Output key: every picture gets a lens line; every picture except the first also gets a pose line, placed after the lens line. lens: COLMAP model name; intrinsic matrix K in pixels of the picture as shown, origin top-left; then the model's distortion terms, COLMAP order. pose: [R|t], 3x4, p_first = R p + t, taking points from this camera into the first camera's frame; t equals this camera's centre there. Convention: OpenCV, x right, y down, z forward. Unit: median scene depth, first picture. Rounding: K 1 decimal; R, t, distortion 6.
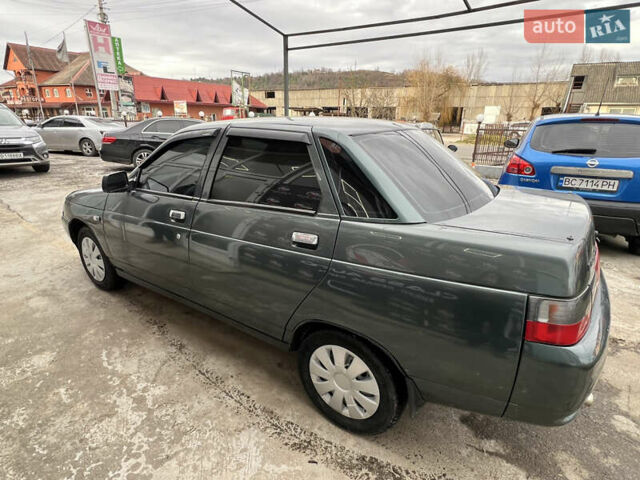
lens RADIAL K [[354.0, 0, 317.6], [0, 354.0, 245.6], [0, 0, 1]] dist [-0.002229, 0.000101]
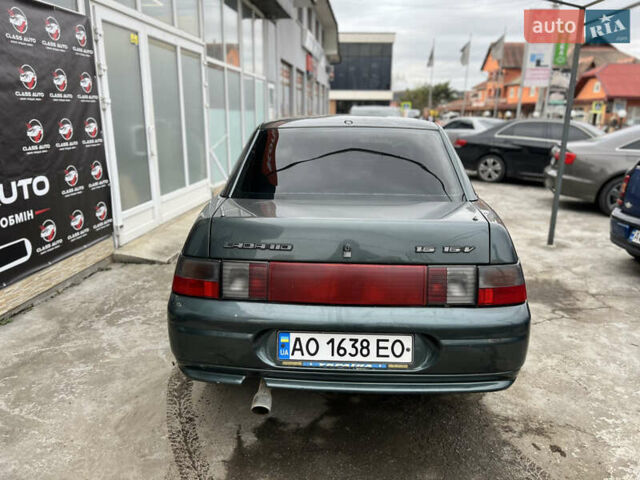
lens RADIAL K [[480.1, 0, 318.3], [0, 480.1, 242.8], [0, 0, 1]] dist [0.059372, -0.068249]
pose [[0.530059, 0.207233, -0.822248, 1.051302], [-0.288265, 0.955964, 0.055105, -0.054210], [0.797459, 0.207816, 0.566456, 0.185408]]
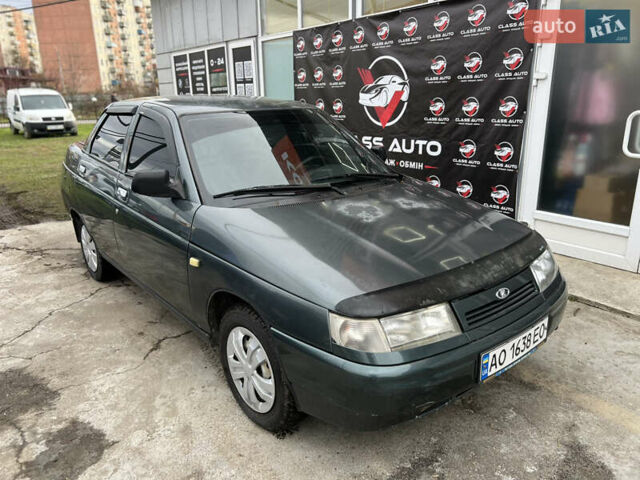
lens RADIAL K [[486.4, 0, 319.4], [0, 486.4, 238.1], [0, 0, 1]] dist [0.013635, -0.004098]
pose [[-0.966034, -0.074106, 0.247563, -0.705648], [0.088123, 0.806107, 0.585172, -0.783010], [-0.242927, 0.587112, -0.772195, 2.128645]]
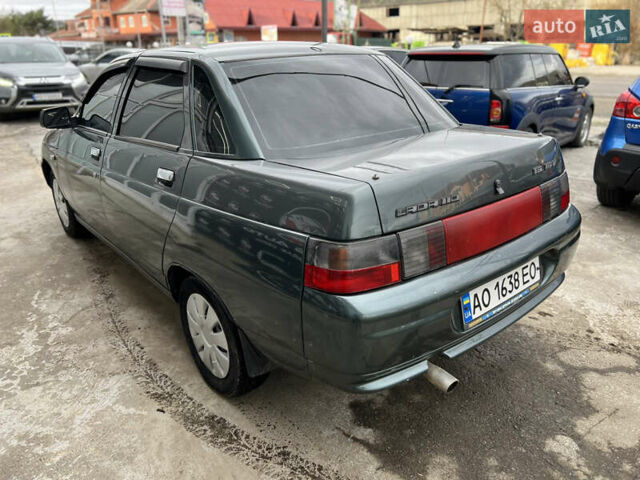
lens RADIAL K [[483.8, 0, 317.6], [0, 483.8, 243.0], [0, 0, 1]] dist [0.061764, -0.072757]
pose [[0.961561, 0.074910, -0.264174, 0.436298], [-0.064713, 0.996792, 0.047105, 0.044927], [0.266855, -0.028199, 0.963324, -0.087370]]
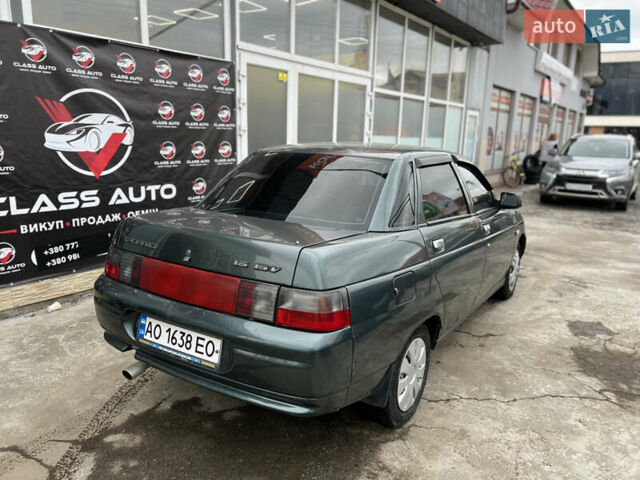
lens RADIAL K [[479.5, 0, 320.7], [0, 479.5, 241.2], [0, 0, 1]] dist [0.057011, -0.065694]
pose [[0.041279, 0.199213, -0.979086, 1.312105], [-0.362920, 0.915982, 0.171072, -0.264800], [0.930906, 0.348268, 0.110109, 0.737539]]
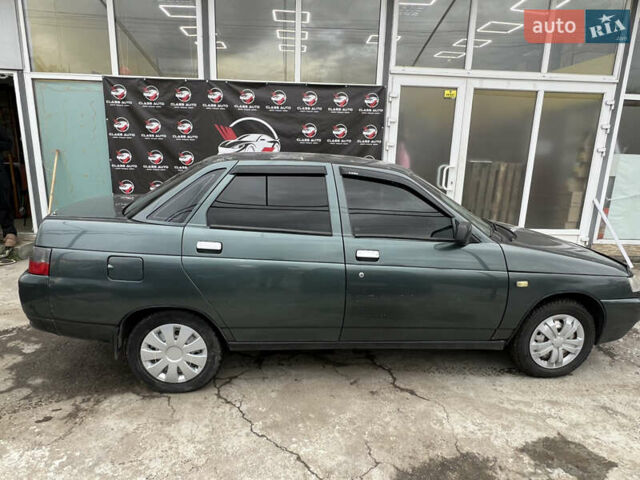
lens RADIAL K [[416.2, 0, 320.4], [0, 416.2, 240.5], [0, 0, 1]] dist [-0.000424, -0.001224]
pose [[-0.748709, 0.110798, -0.653573, 0.743915], [-0.264464, 0.854148, 0.447761, -0.667308], [0.607859, 0.508090, -0.610206, 1.795348]]
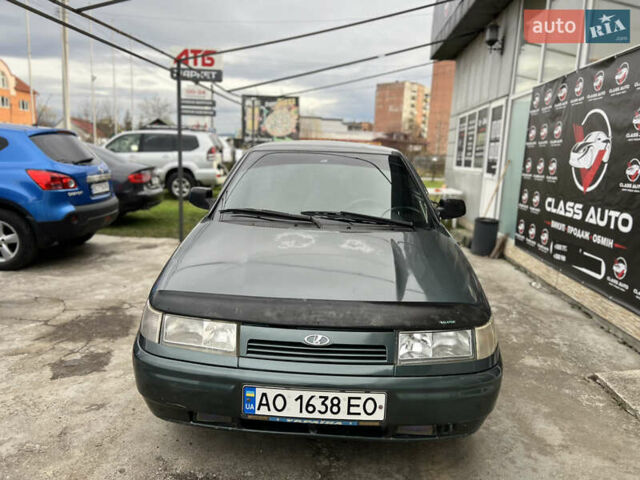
lens RADIAL K [[480.1, 0, 318.3], [0, 480.1, 242.8], [0, 0, 1]] dist [0.059372, -0.068249]
pose [[-0.554397, -0.186383, 0.811114, -1.342582], [0.237536, 0.898626, 0.368847, -0.617149], [-0.797635, 0.397156, -0.453923, 1.769853]]
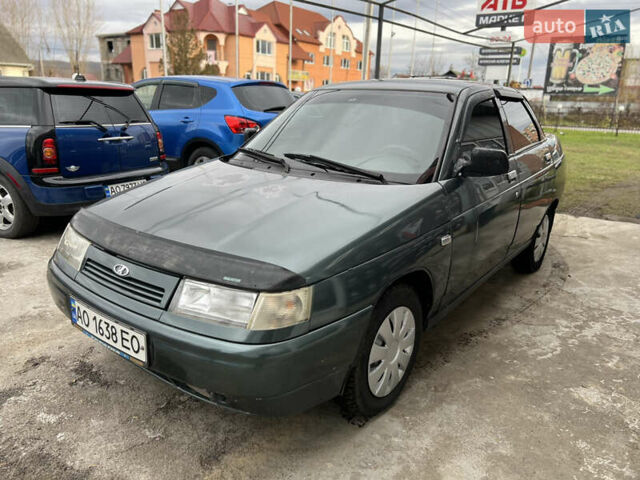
lens RADIAL K [[486.6, 0, 322.0], [0, 486.6, 236.9], [0, 0, 1]] dist [0.014515, -0.005581]
pose [[0.039567, -0.288103, 0.956782, -1.462922], [0.312278, 0.913134, 0.262046, -0.373772], [-0.949166, 0.288414, 0.126098, 1.125925]]
